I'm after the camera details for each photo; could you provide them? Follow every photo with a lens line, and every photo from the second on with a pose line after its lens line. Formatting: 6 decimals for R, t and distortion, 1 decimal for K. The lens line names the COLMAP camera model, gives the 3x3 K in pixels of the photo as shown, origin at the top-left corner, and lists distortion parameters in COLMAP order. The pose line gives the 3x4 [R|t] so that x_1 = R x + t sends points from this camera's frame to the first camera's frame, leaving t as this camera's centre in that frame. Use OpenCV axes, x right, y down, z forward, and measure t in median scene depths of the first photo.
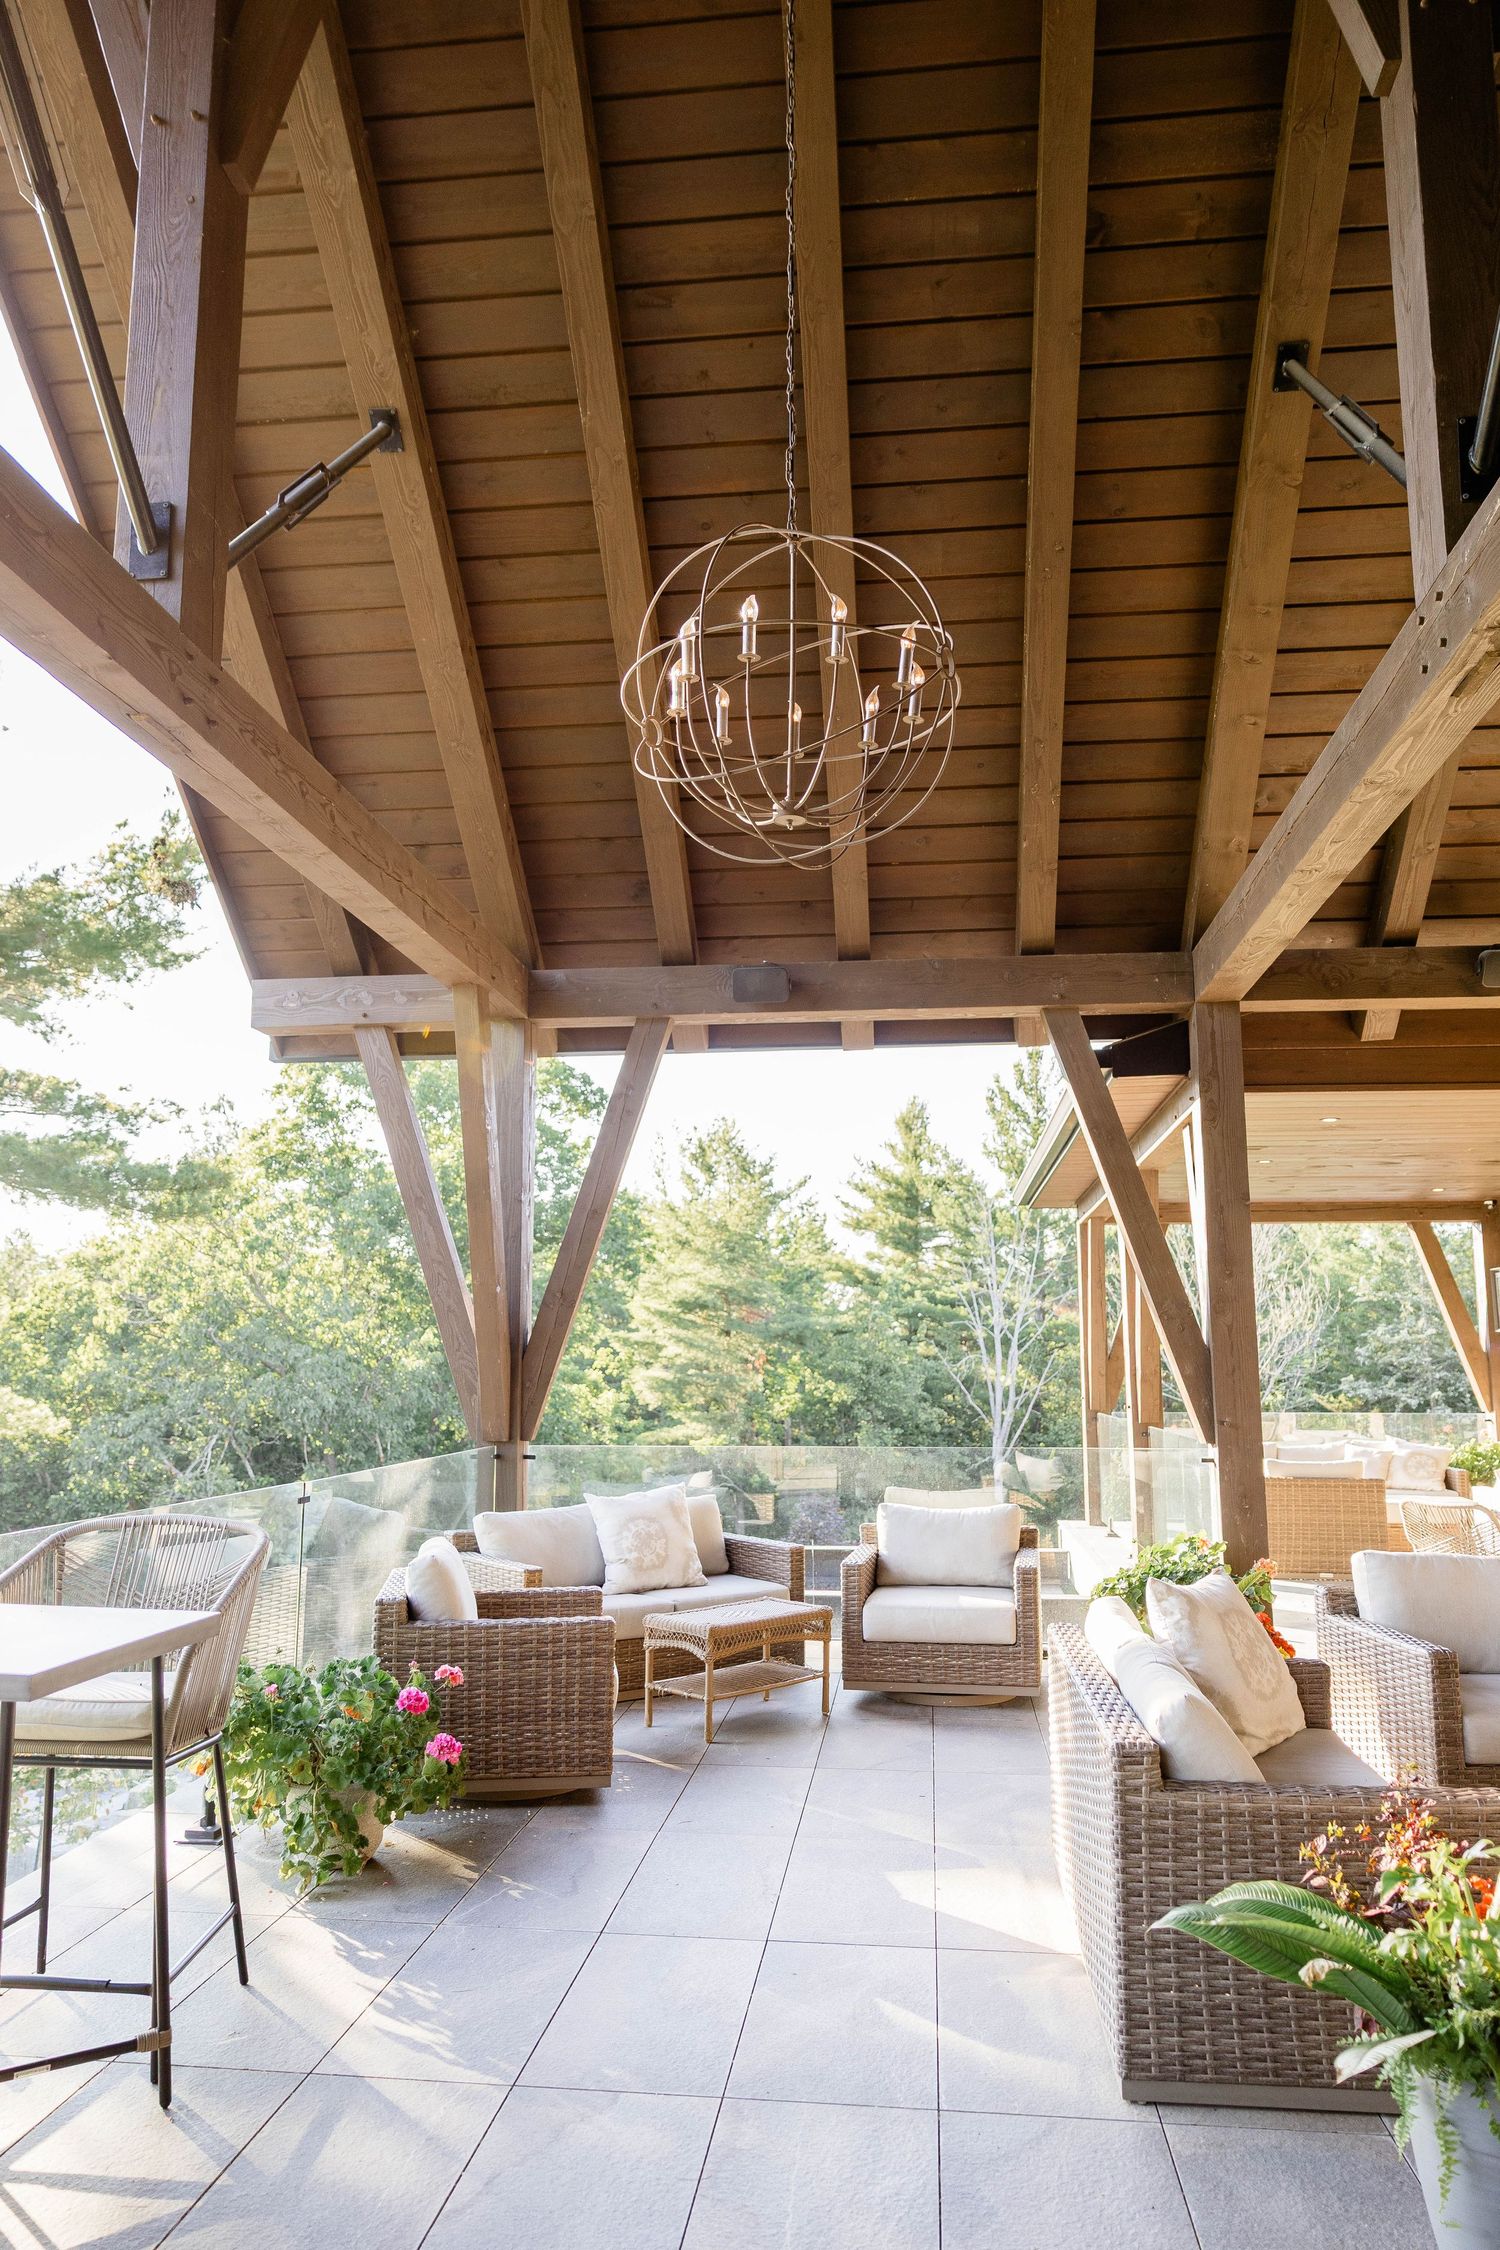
lens RADIAL K [[1519.6, 0, 779.8], [0, 1519.6, 1124.8], [0, 0, 1]] dist [-0.003248, 0.001900]
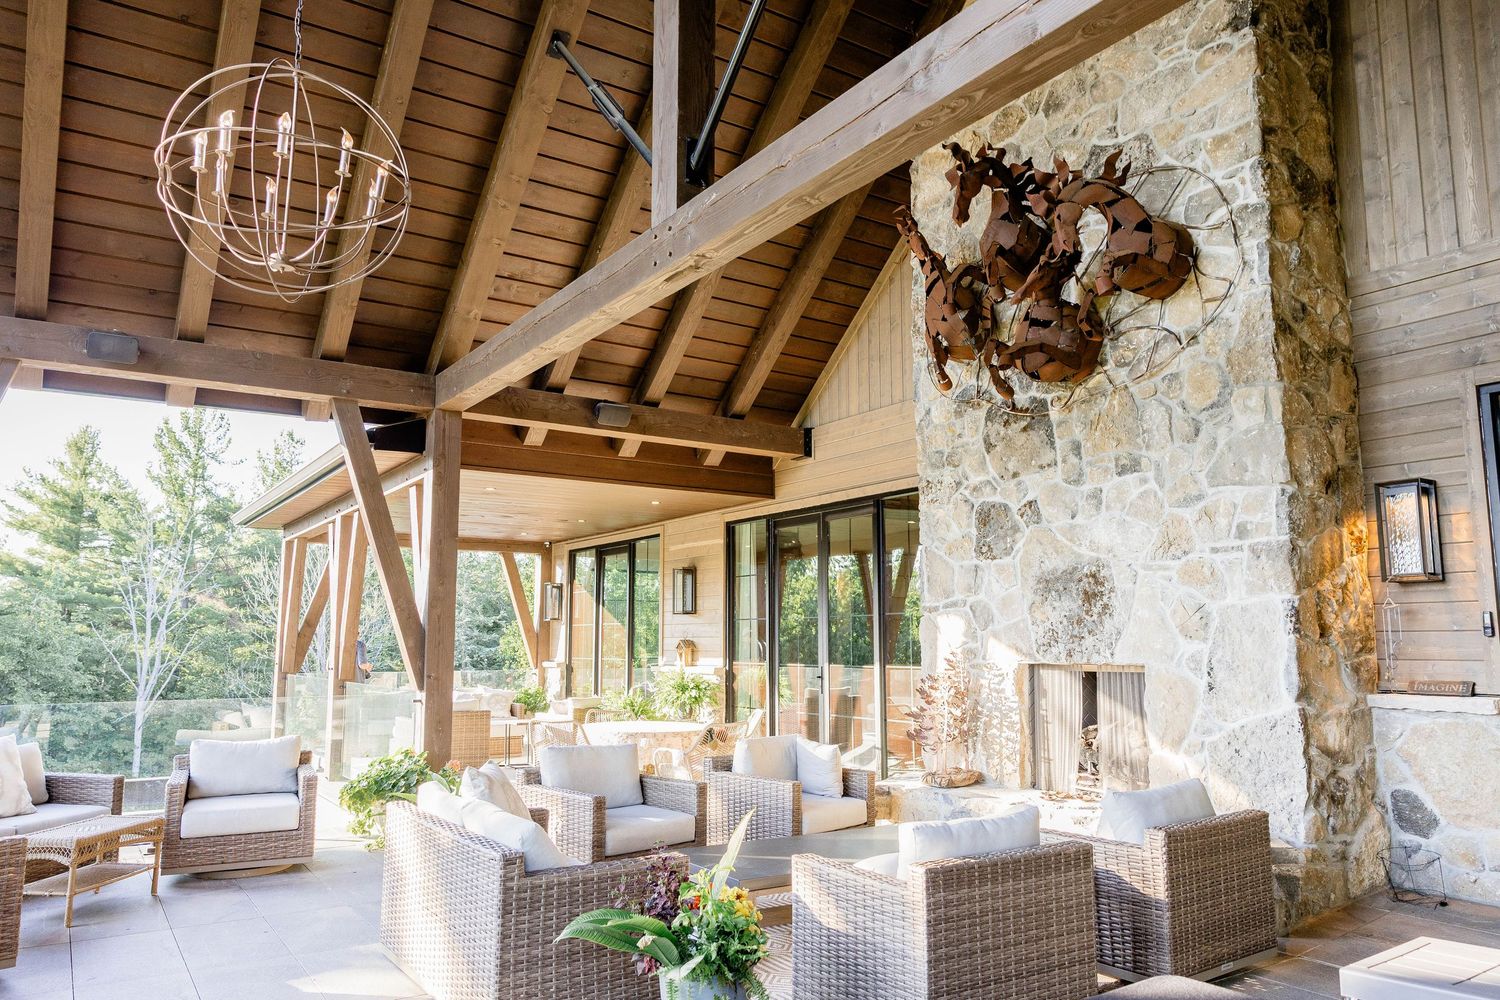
lens RADIAL K [[1013.0, 0, 772.5], [0, 1013.0, 502.4], [0, 0, 1]] dist [-0.003248, 0.001900]
pose [[0.770016, 0.085245, 0.632304, -0.111601], [-0.098519, 0.995034, -0.014171, -0.004182], [-0.630372, -0.051382, 0.774591, -0.029461]]
